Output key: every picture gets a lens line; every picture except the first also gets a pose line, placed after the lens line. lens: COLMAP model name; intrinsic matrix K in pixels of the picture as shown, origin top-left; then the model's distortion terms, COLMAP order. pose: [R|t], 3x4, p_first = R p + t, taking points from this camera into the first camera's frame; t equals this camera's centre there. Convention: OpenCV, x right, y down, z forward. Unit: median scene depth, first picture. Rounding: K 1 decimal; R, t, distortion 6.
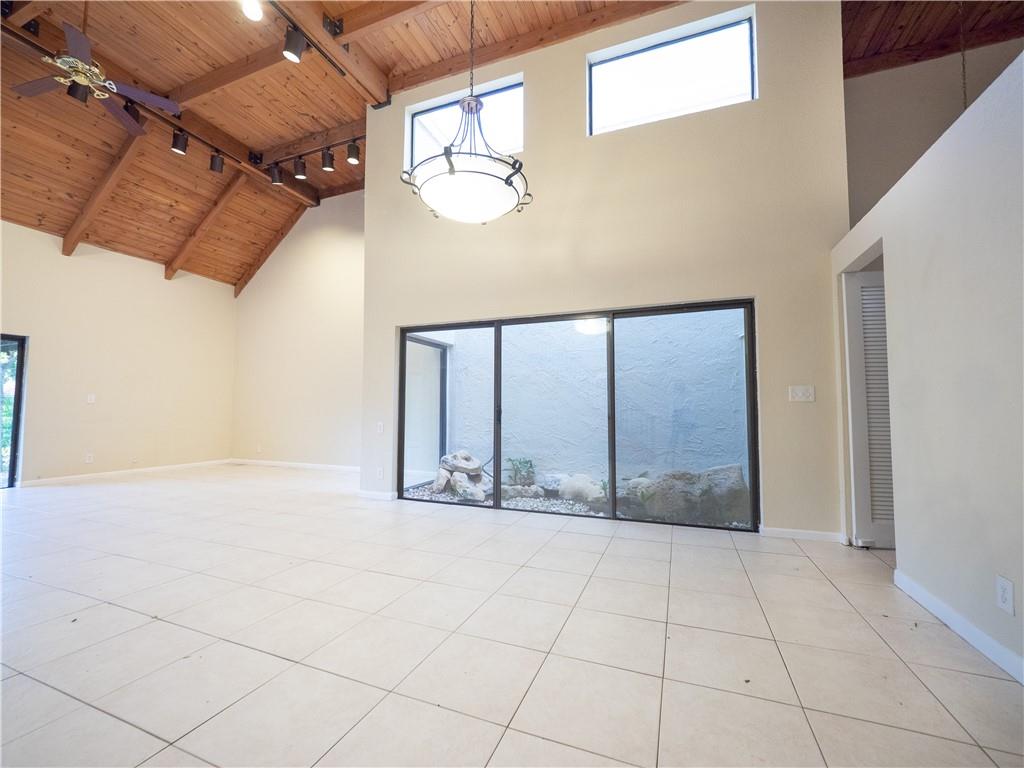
lens RADIAL K [[415.7, 0, 512.0], [0, 415.7, 384.0], [0, 0, 1]] dist [-0.011485, 0.000395]
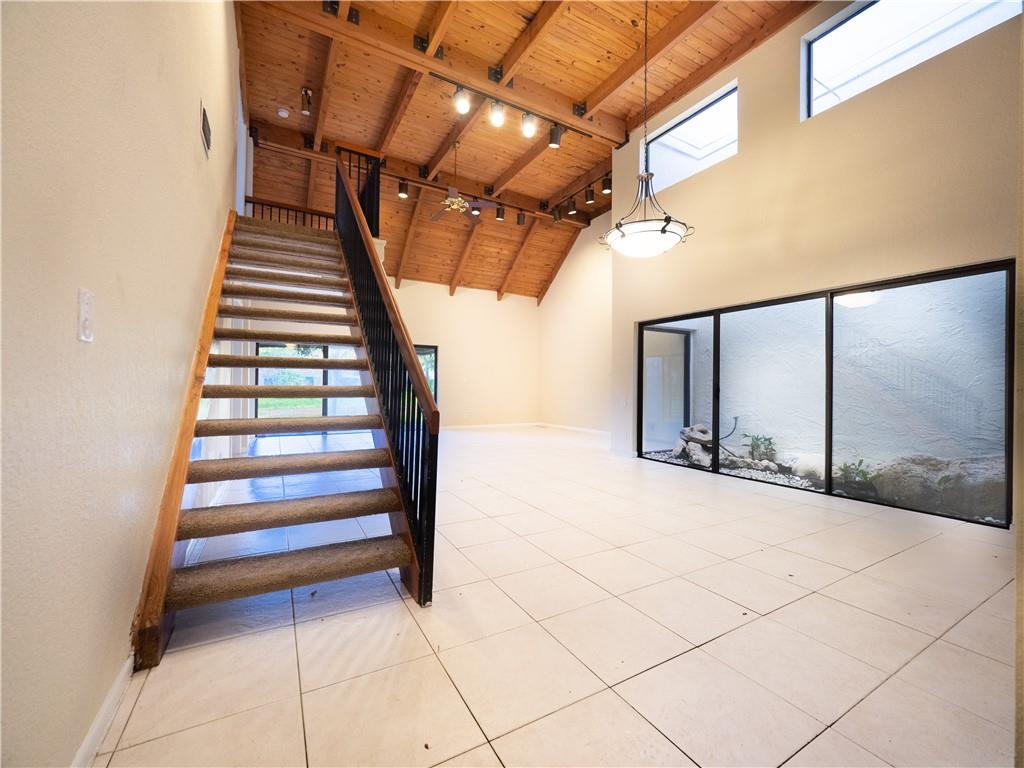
lens RADIAL K [[415.8, 0, 512.0], [0, 415.8, 384.0], [0, 0, 1]] dist [-0.025183, -0.000178]
pose [[0.774644, -0.000403, -0.632397, 0.189421], [0.030210, 0.998882, 0.036367, -0.006637], [0.631676, -0.047276, 0.773790, -0.185183]]
